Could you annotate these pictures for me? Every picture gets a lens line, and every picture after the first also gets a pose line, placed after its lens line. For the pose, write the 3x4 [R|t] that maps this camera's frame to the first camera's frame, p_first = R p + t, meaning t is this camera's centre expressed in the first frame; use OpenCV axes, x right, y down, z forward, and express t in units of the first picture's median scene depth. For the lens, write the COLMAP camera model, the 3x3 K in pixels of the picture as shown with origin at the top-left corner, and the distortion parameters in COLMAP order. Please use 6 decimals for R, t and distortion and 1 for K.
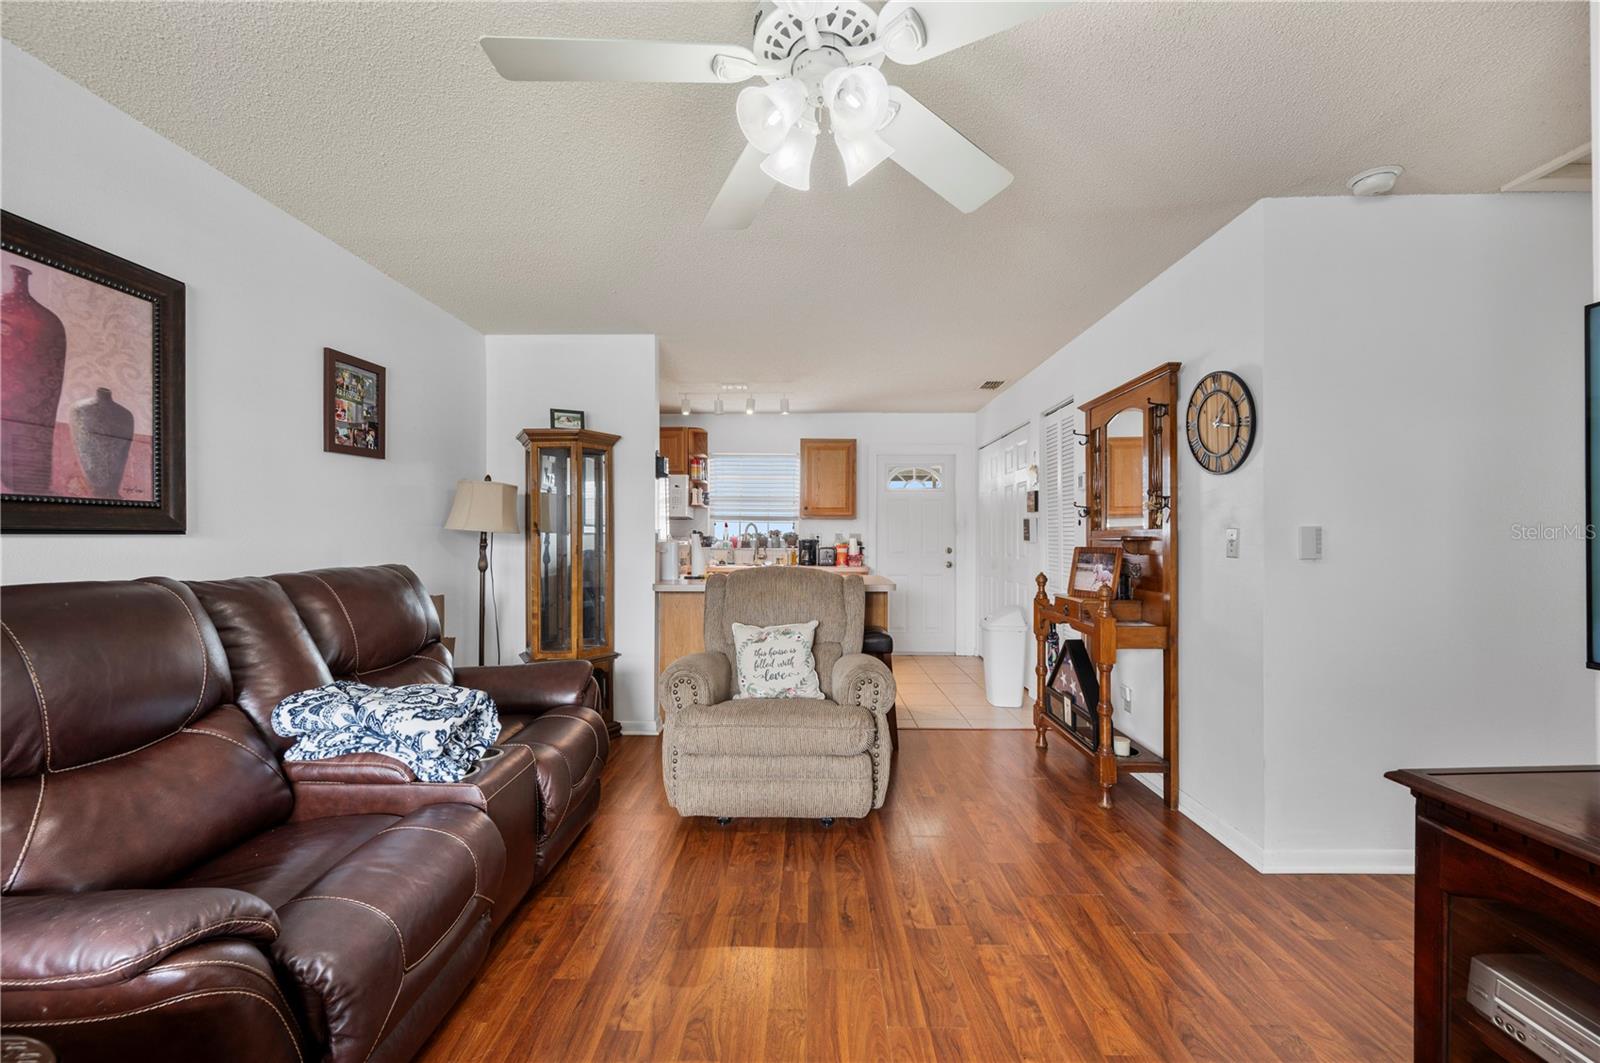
lens RADIAL K [[668.1, 0, 805.8], [0, 668.1, 528.4], [0, 0, 1]] dist [-0.001982, -0.000458]
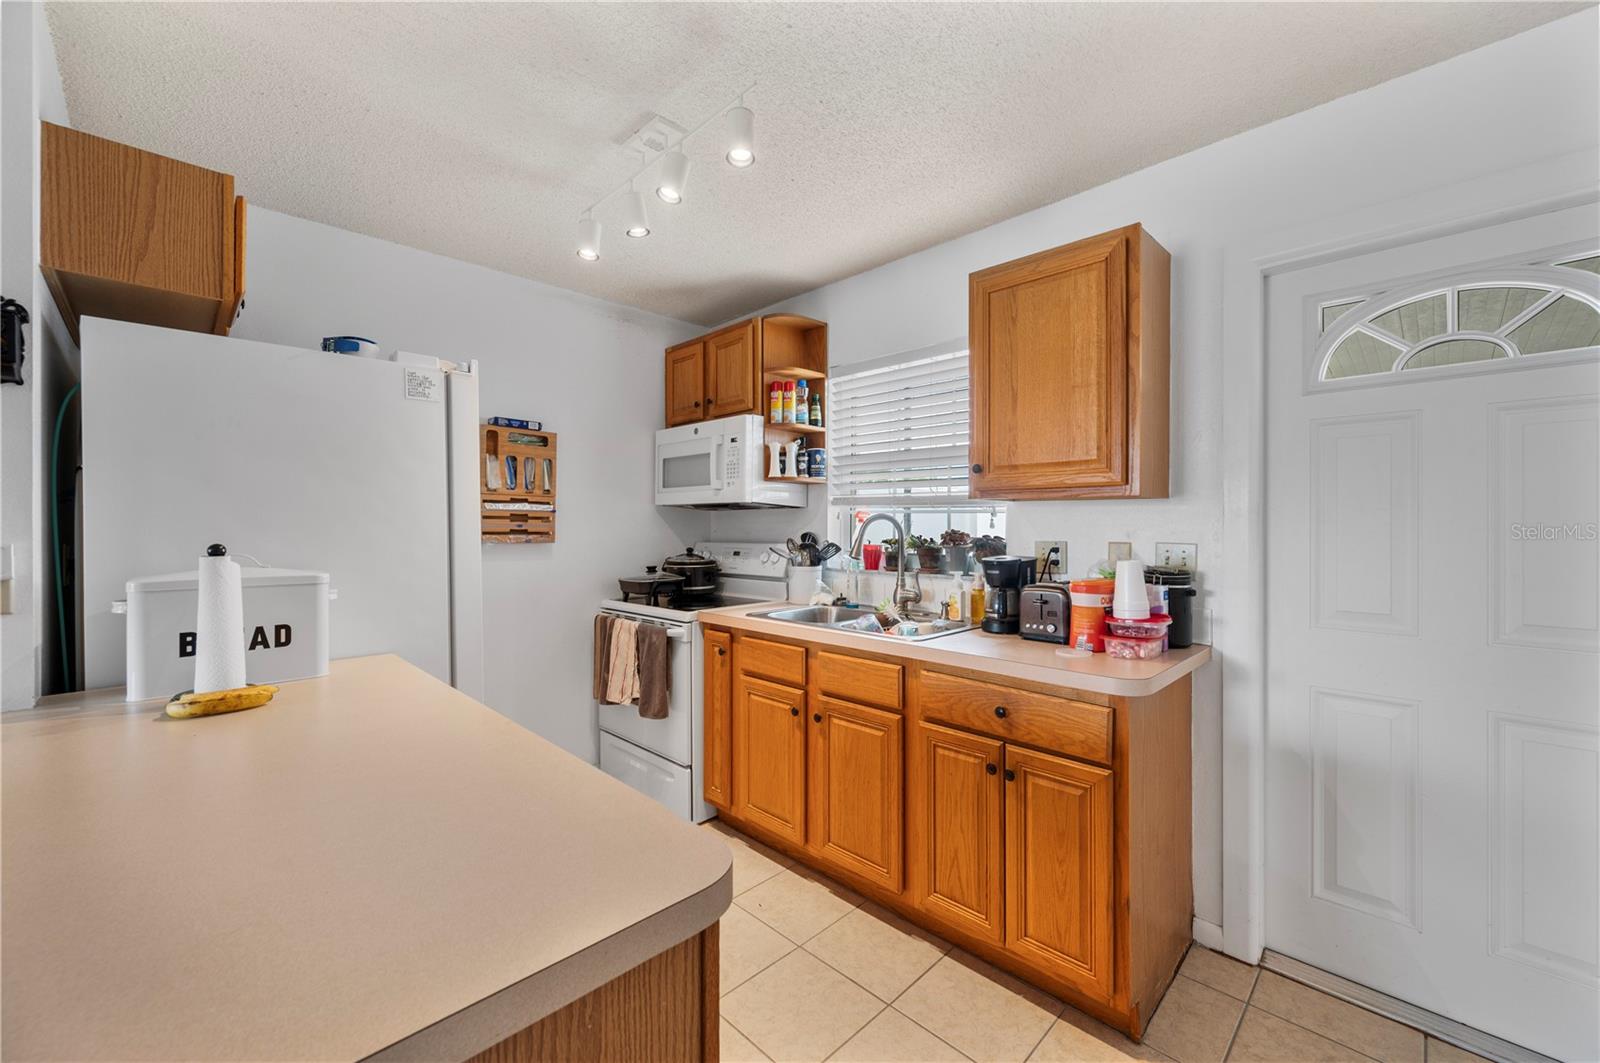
lens RADIAL K [[637.9, 0, 798.4], [0, 637.9, 525.5], [0, 0, 1]] dist [-0.000145, 0.000109]
pose [[0.706957, 0.000653, -0.707256, 0.384664], [0.007897, 0.999930, 0.008817, -0.010806], [0.707212, -0.011819, 0.706902, 1.598299]]
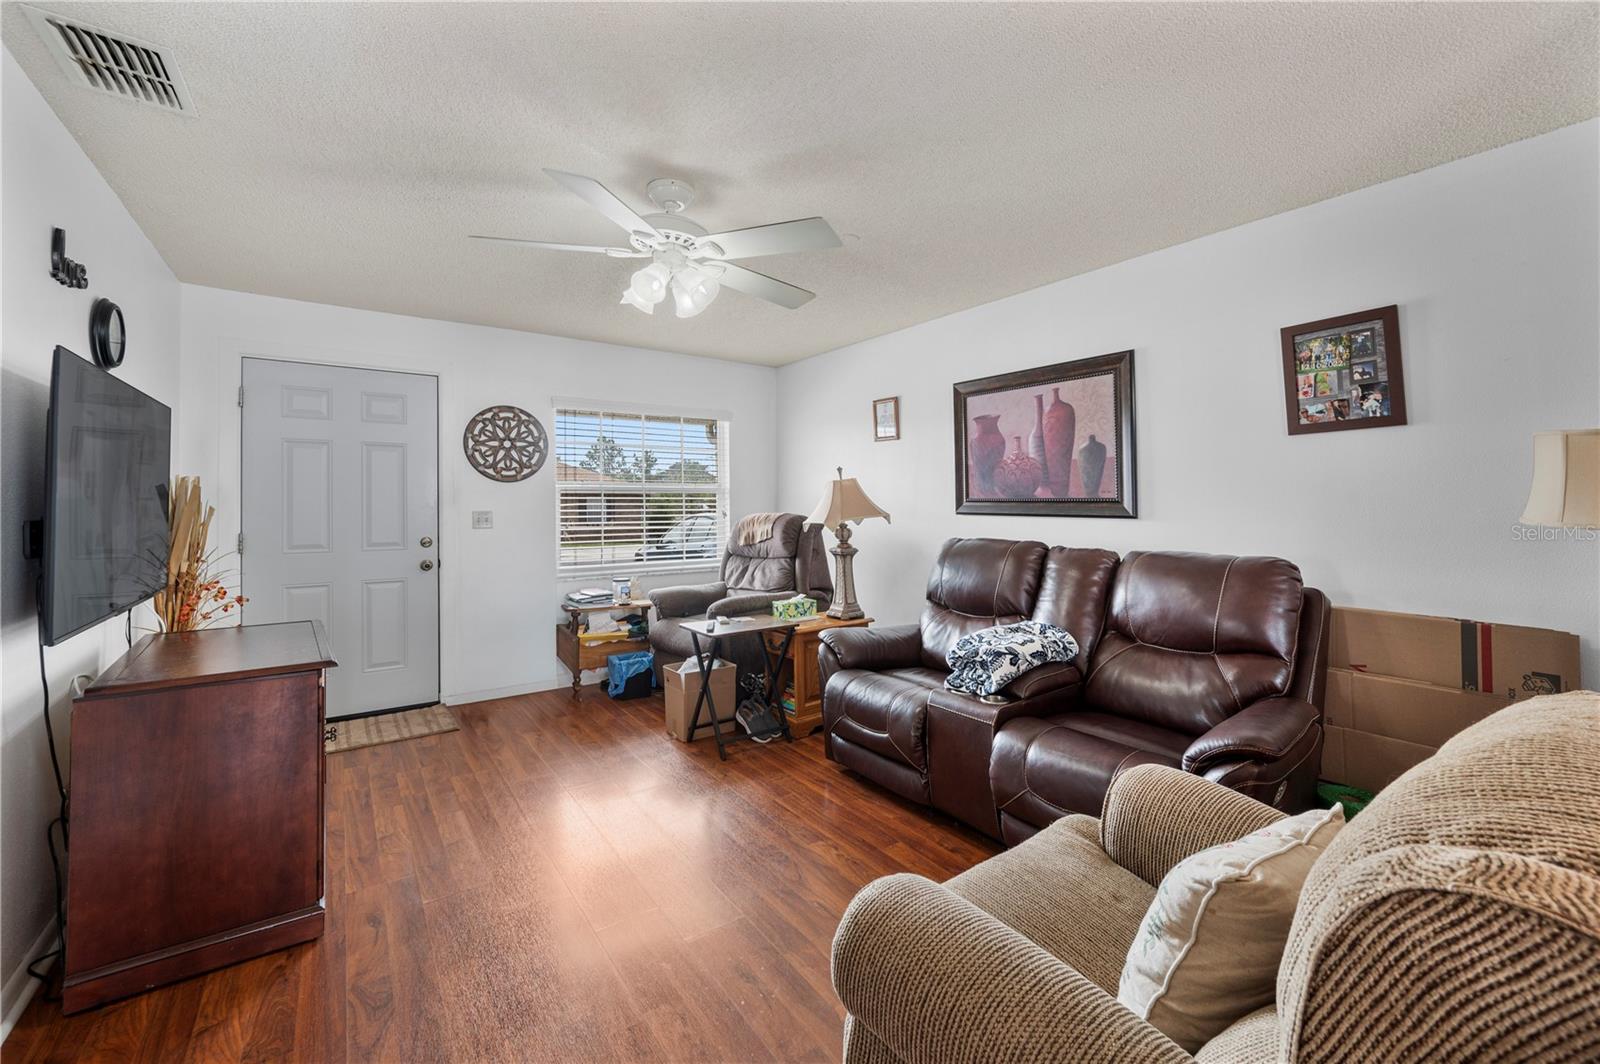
lens RADIAL K [[644.0, 0, 824.7], [0, 644.0, 502.7], [0, 0, 1]] dist [0.000627, -0.000108]
pose [[-0.799433, -0.000327, -0.600756, 0.372224], [0.005754, 0.999950, -0.008201, -0.014779], [0.600728, -0.010013, -0.799391, 1.346330]]
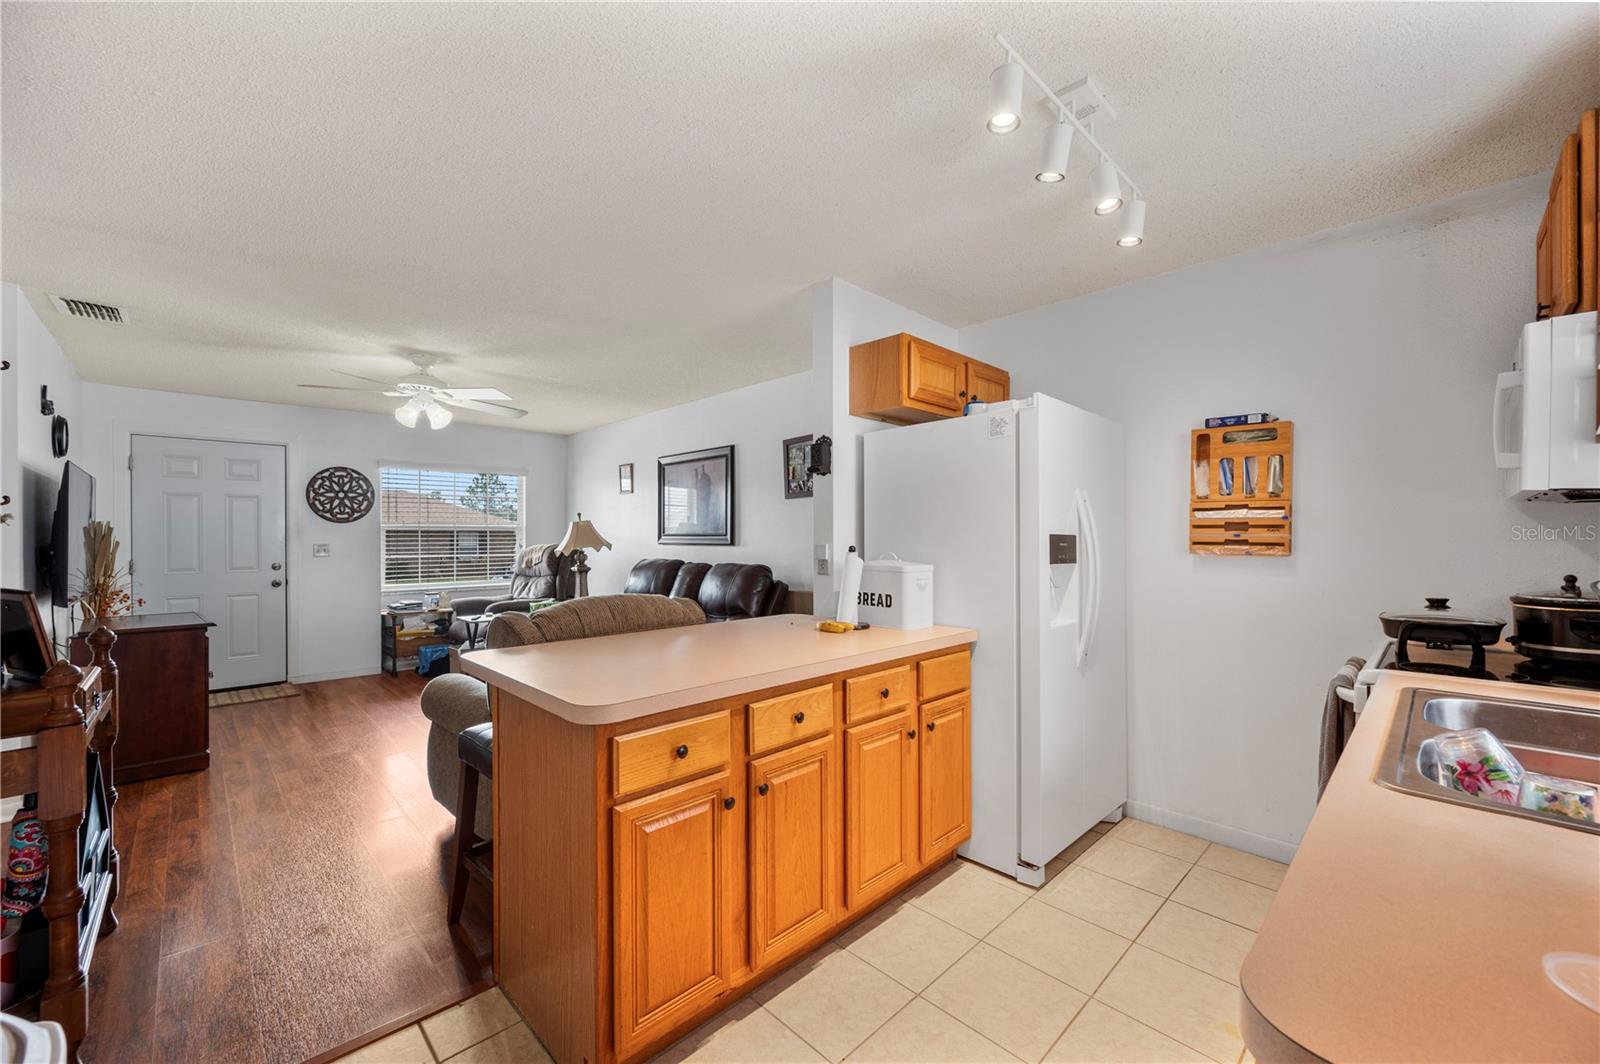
lens RADIAL K [[629.9, 0, 795.2], [0, 629.9, 534.7], [0, 0, 1]] dist [-0.001143, -0.000113]
pose [[-0.720290, 0.000484, -0.693673, 0.415845], [0.010918, 0.999884, -0.010639, -0.003136], [0.693587, -0.015236, -0.720211, 2.221037]]
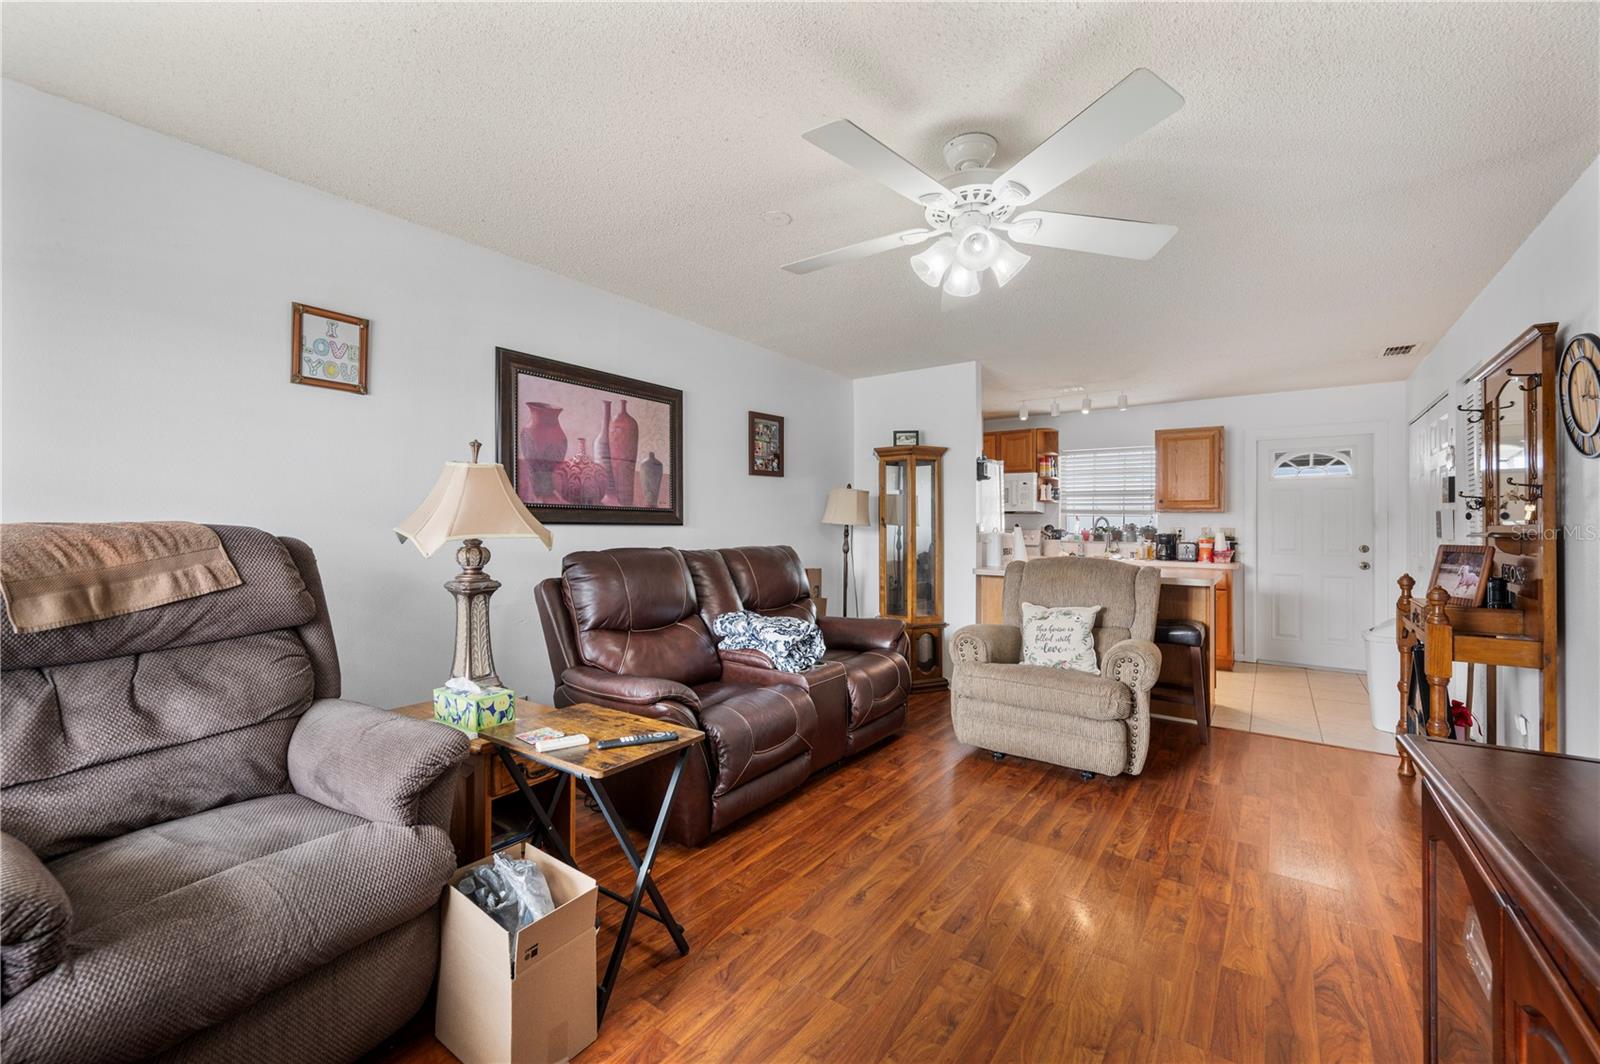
lens RADIAL K [[658.8, 0, 776.3], [0, 658.8, 522.0], [0, 0, 1]] dist [0.001226, -0.000187]
pose [[0.798460, 0.001107, -0.602047, 0.298195], [-0.000276, 0.999999, 0.001473, -0.003327], [0.602048, -0.001010, 0.798460, -0.242065]]
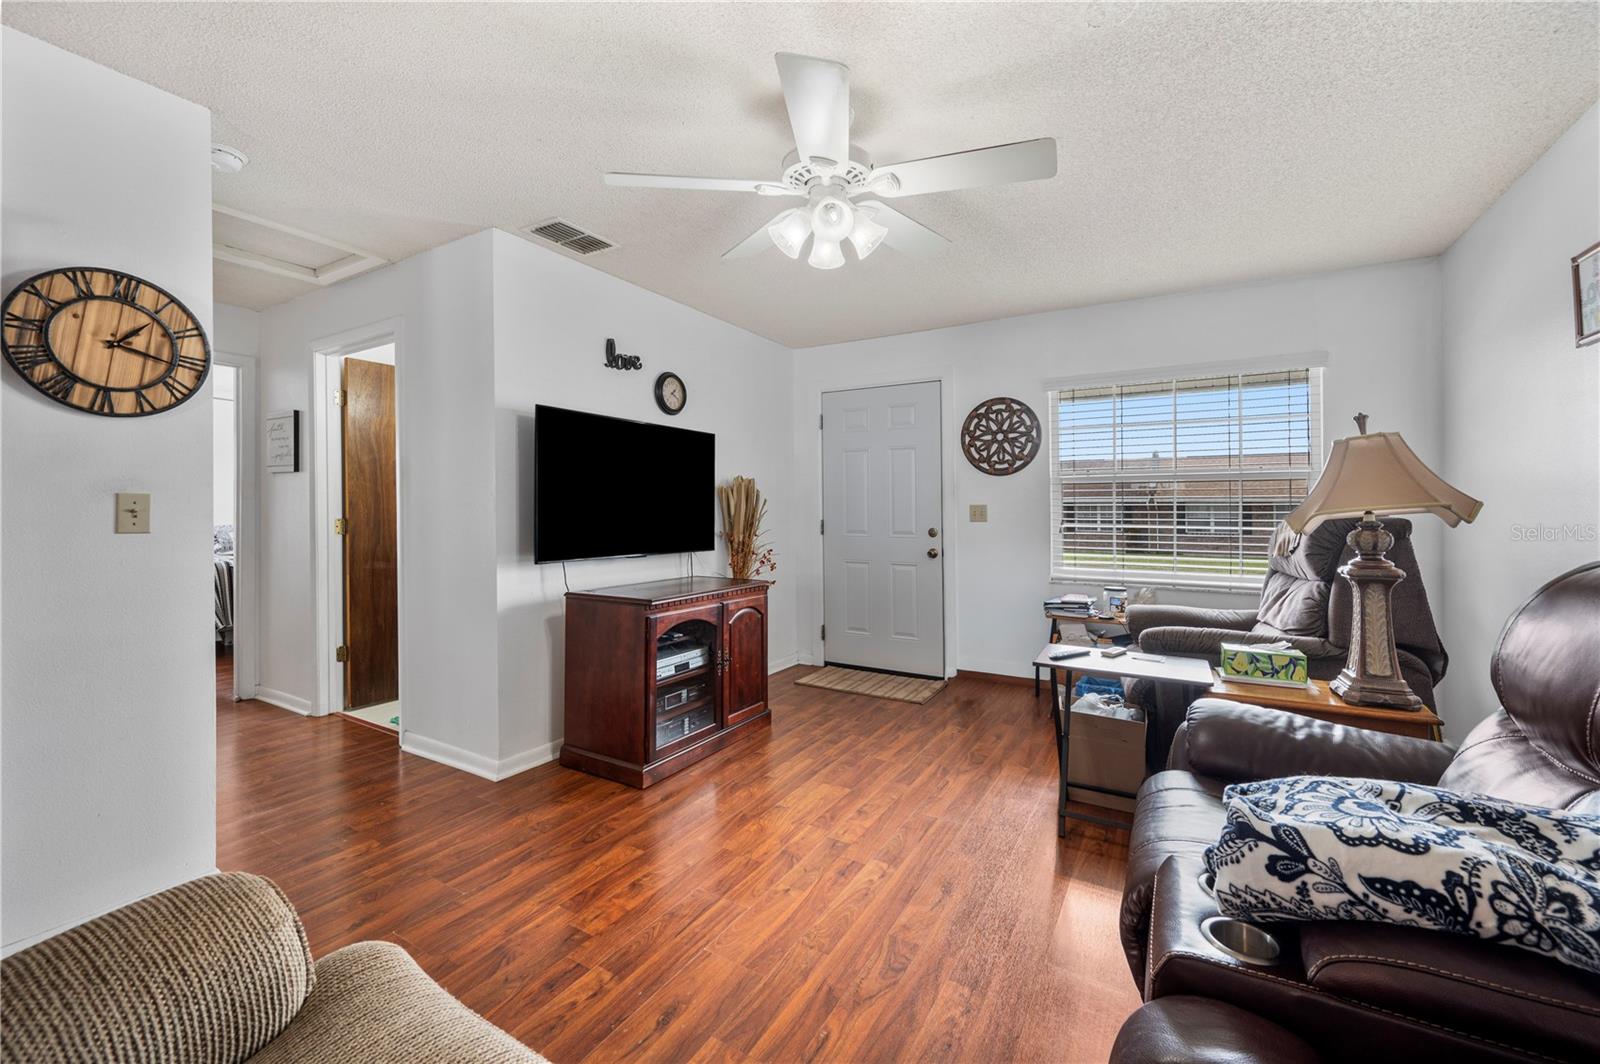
lens RADIAL K [[641.9, 0, 796.7], [0, 641.9, 516.2], [0, 0, 1]] dist [0.002142, 0.000110]
pose [[-0.864400, -0.005557, 0.502774, -0.330127], [-0.005445, 0.999984, 0.001691, 0.017175], [-0.502775, -0.001276, -0.864416, 1.203915]]
